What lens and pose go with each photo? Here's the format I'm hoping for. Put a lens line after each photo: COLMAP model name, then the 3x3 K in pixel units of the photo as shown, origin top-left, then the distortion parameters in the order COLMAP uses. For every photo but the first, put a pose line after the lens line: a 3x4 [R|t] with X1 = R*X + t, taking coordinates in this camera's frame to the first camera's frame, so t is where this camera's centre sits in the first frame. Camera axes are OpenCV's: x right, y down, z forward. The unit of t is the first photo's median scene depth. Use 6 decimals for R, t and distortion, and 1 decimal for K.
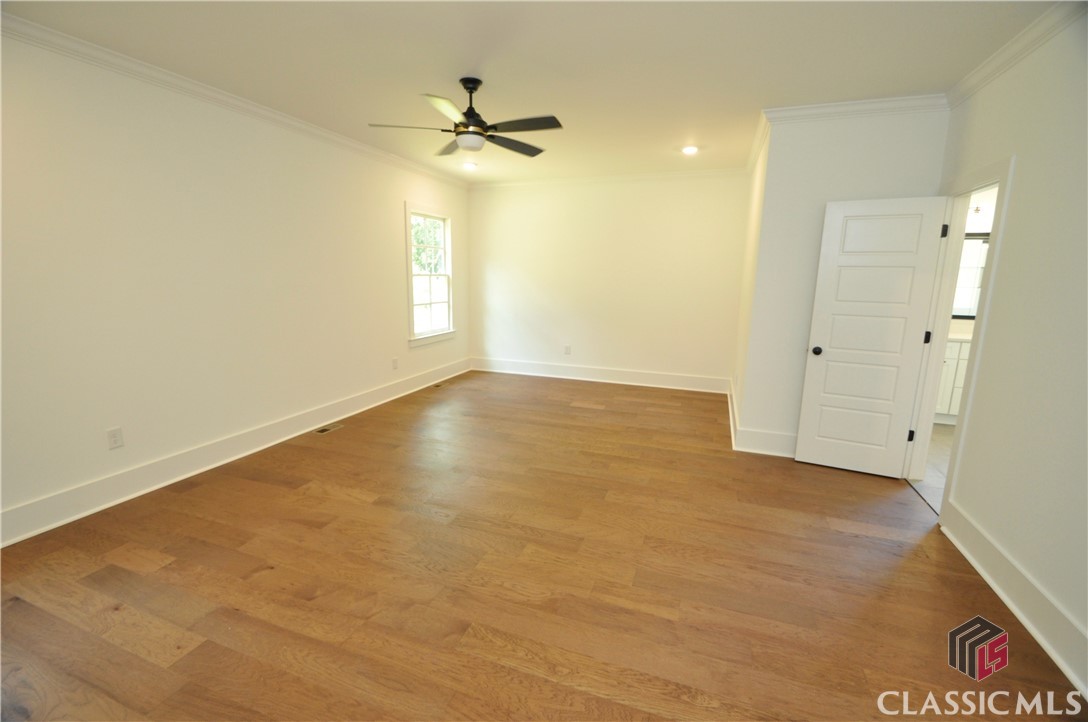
lens RADIAL K [[471.5, 0, 531.6], [0, 471.5, 359.9], [0, 0, 1]] dist [0.005150, -0.012078]
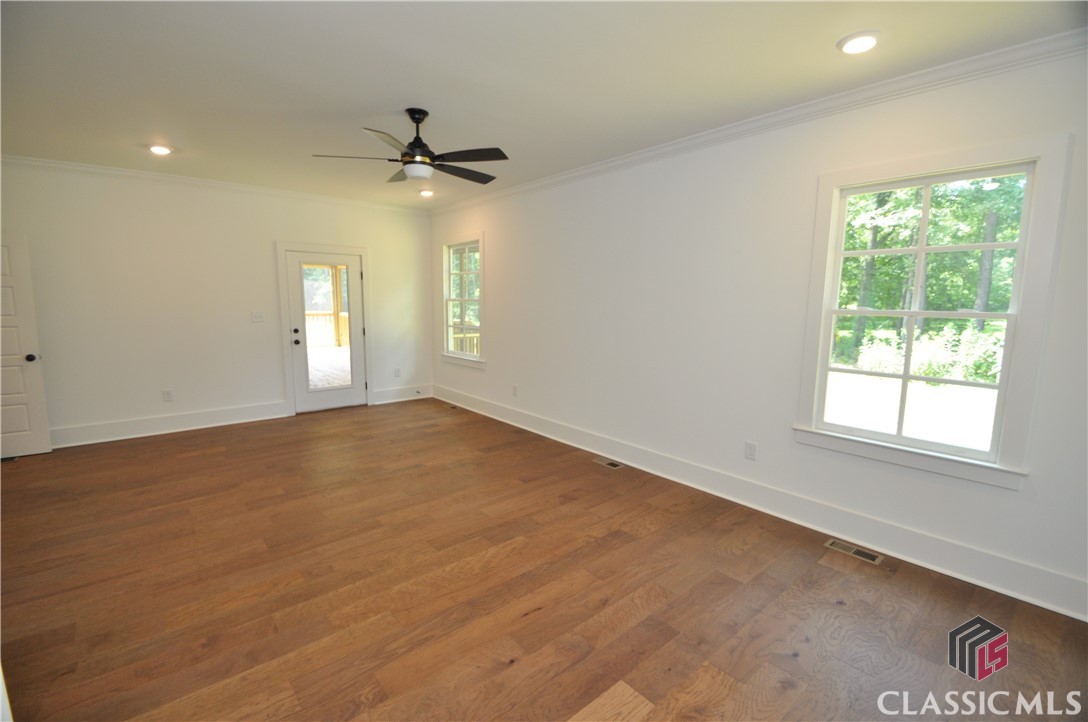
lens RADIAL K [[471.5, 0, 531.7], [0, 471.5, 363.8], [0, 0, 1]] dist [0.005150, -0.012078]
pose [[-0.486559, 0.100290, -0.867872, 0.609006], [-0.173356, 0.962553, 0.208420, -0.293538], [0.856276, 0.251859, -0.450953, 1.627598]]
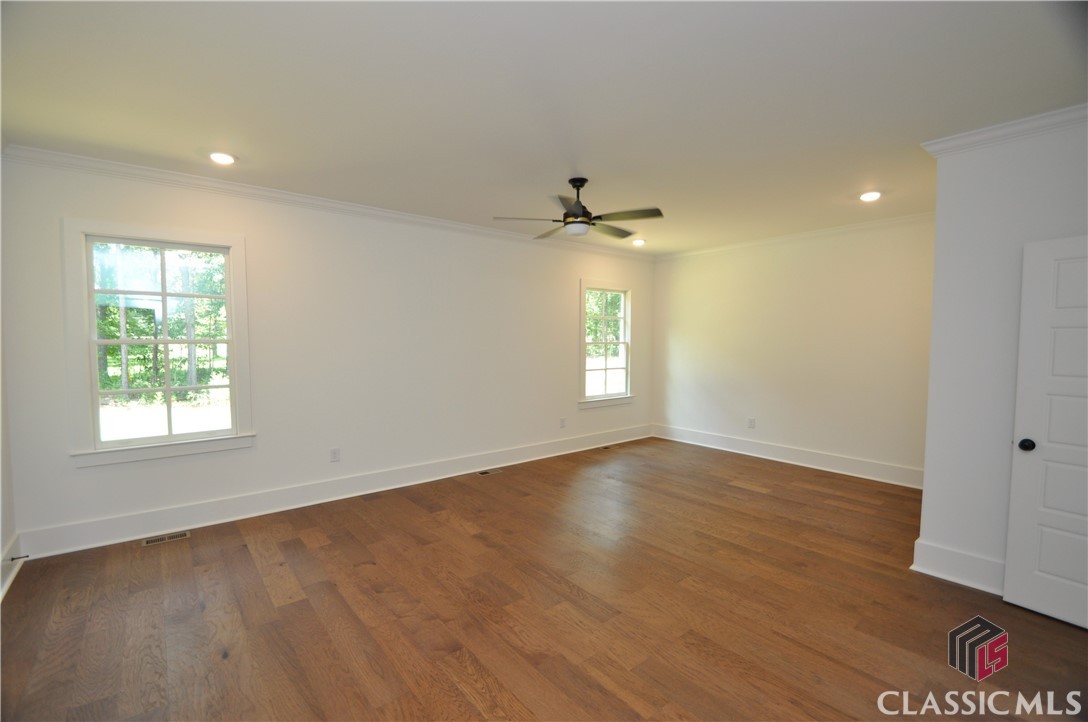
lens RADIAL K [[471.5, 0, 535.2], [0, 471.5, 356.5], [0, 0, 1]] dist [0.005150, -0.012078]
pose [[0.861558, 0.006372, -0.507619, 0.344519], [-0.080894, 0.988868, -0.124883, -0.002598], [0.501172, 0.148657, 0.852483, 0.011527]]
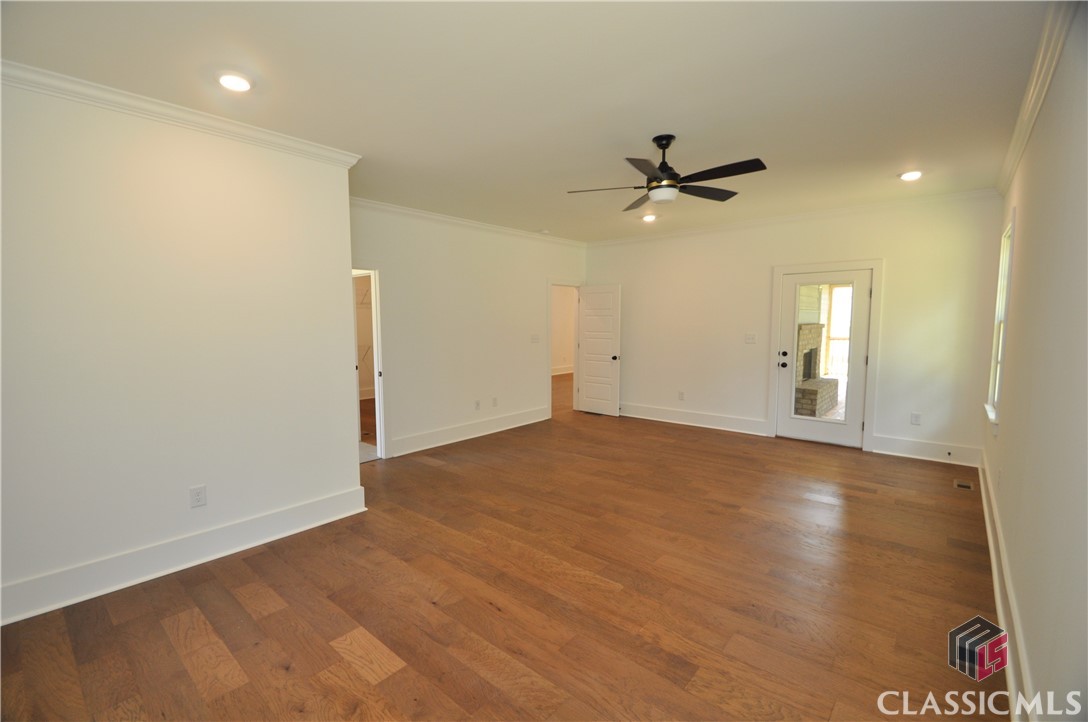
lens RADIAL K [[471.5, 0, 538.3], [0, 471.5, 371.6], [0, 0, 1]] dist [0.005150, -0.012078]
pose [[-0.939271, -0.047994, 0.339804, -0.214961], [0.051284, 0.959423, 0.277267, -0.358272], [-0.339323, 0.277855, -0.898697, 1.938248]]
